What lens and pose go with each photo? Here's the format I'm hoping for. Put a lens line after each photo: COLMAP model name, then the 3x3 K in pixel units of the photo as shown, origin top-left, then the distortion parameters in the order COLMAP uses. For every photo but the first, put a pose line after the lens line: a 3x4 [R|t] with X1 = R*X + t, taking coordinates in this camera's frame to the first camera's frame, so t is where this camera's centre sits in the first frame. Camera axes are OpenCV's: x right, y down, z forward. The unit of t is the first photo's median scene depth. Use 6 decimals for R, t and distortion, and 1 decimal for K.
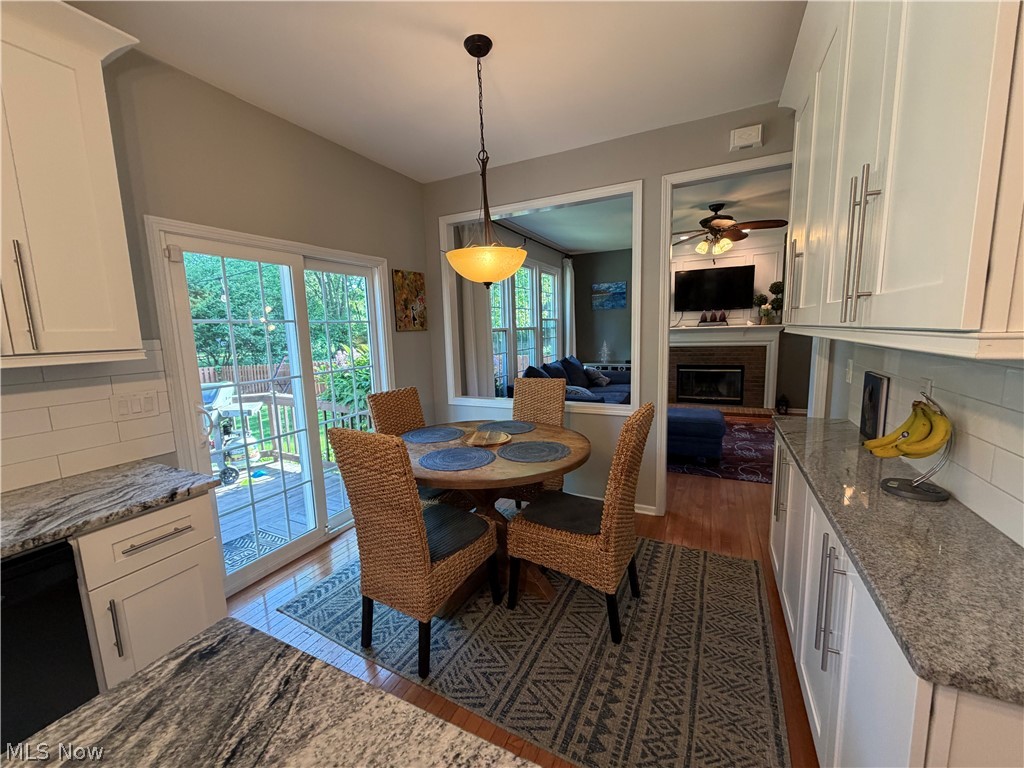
lens RADIAL K [[406.4, 0, 512.5], [0, 406.4, 382.5], [0, 0, 1]] dist [-0.007091, 0.000453]
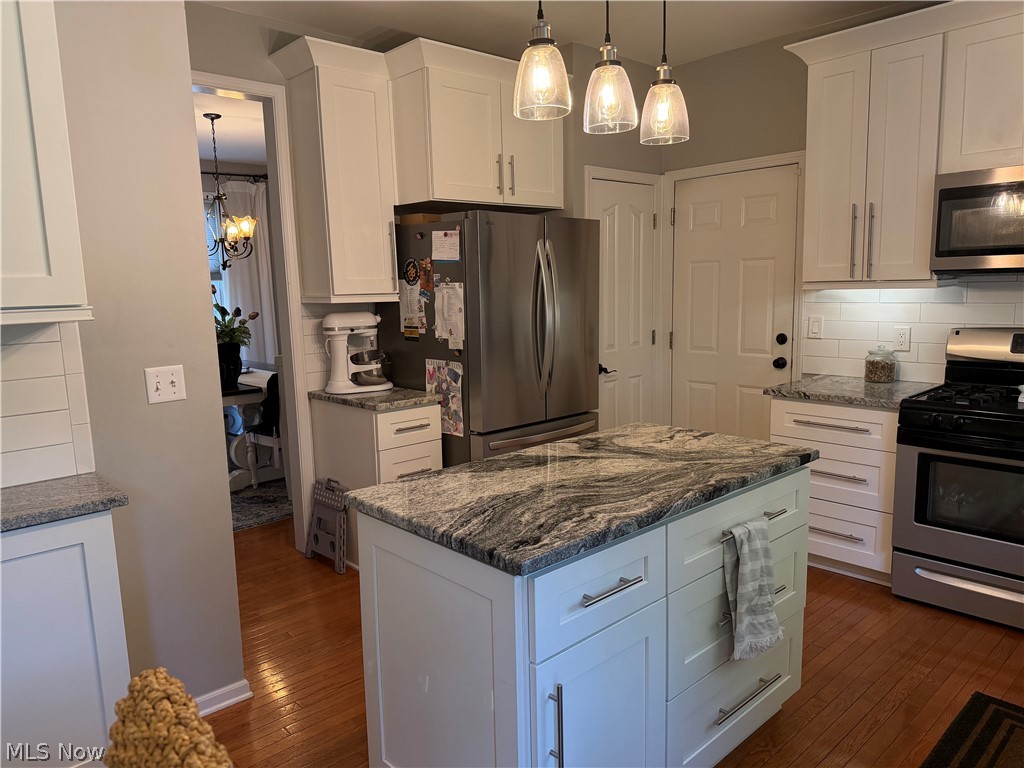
lens RADIAL K [[714.9, 0, 511.0], [0, 714.9, 395.8], [0, 0, 1]] dist [0.073153, -0.098879]
pose [[-0.930451, 0.000575, 0.366416, -0.320038], [0.104814, 0.958630, 0.264654, -0.071630], [-0.351105, 0.284653, -0.892019, 0.596371]]
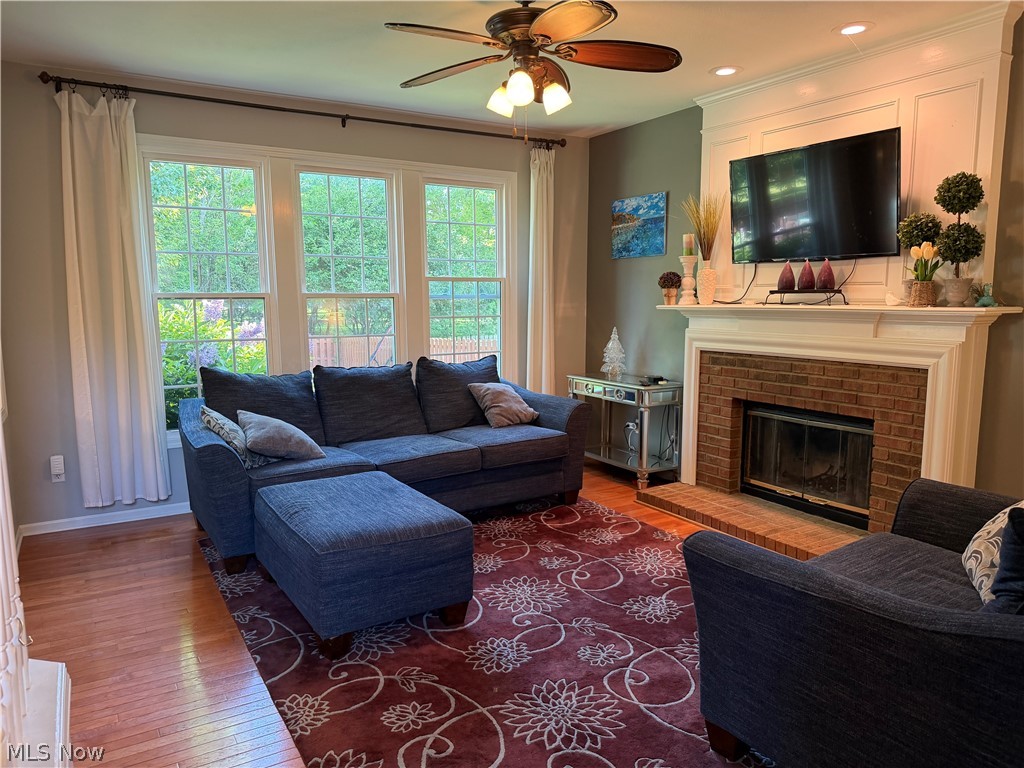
lens RADIAL K [[714.9, 0, 512.6], [0, 714.9, 393.5], [0, 0, 1]] dist [0.073153, -0.098879]
pose [[0.845429, 0.104161, -0.523832, 1.230209], [-0.096140, 0.994457, 0.042578, -0.119171], [0.525363, 0.014365, 0.850757, 0.596320]]
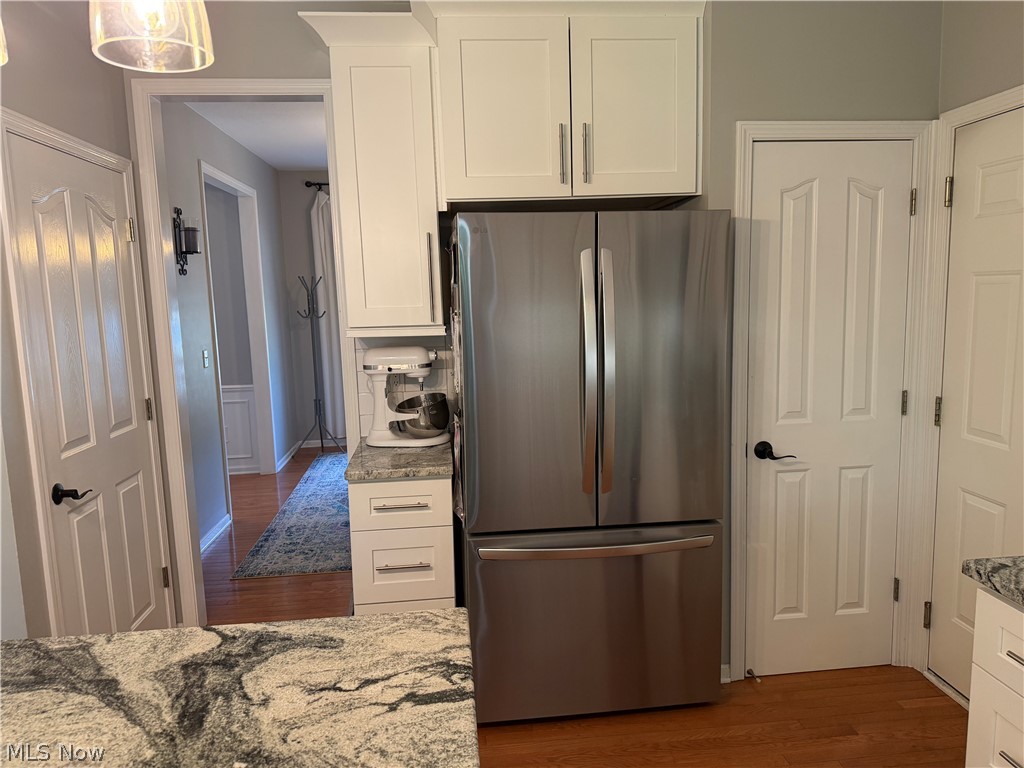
lens RADIAL K [[714.9, 0, 516.1], [0, 714.9, 391.7], [0, 0, 1]] dist [0.073153, -0.098879]
pose [[-0.524725, -0.069399, 0.848438, -0.534564], [0.158922, 0.971163, 0.177725, -0.005143], [-0.836305, 0.228093, -0.498565, -0.038457]]
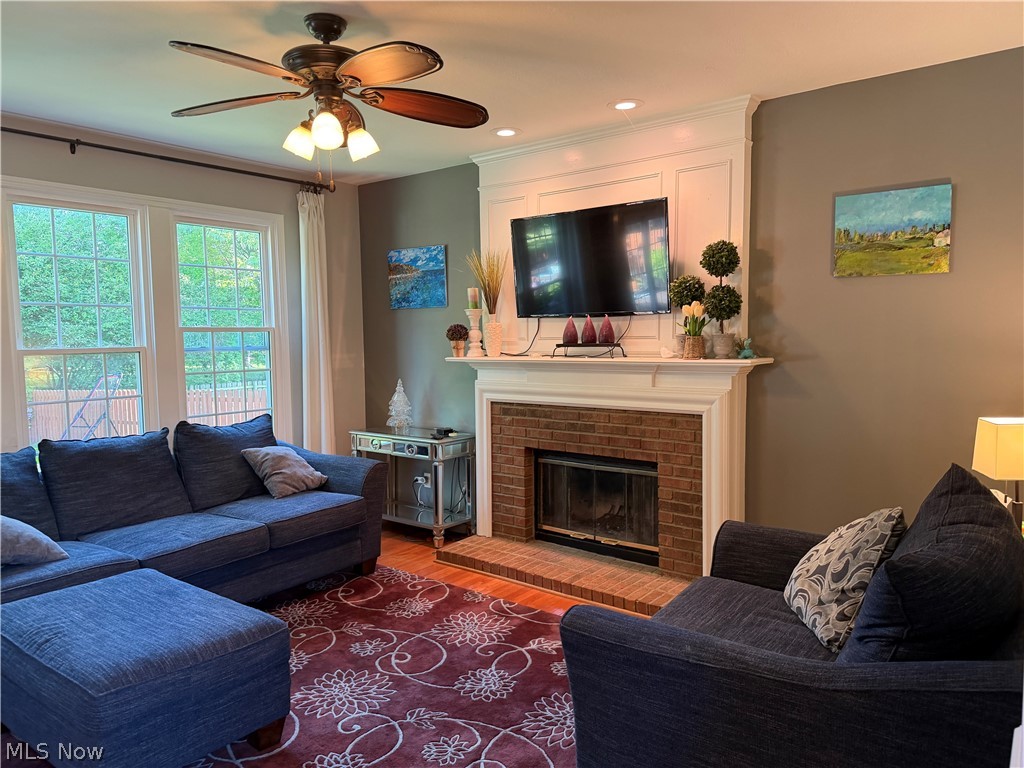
lens RADIAL K [[714.9, 0, 515.9], [0, 714.9, 394.3], [0, 0, 1]] dist [0.073153, -0.098879]
pose [[0.979600, 0.040034, -0.196932, 1.111564], [-0.049247, 0.997899, -0.042108, -0.137889], [0.194832, 0.050947, 0.979513, 0.616594]]
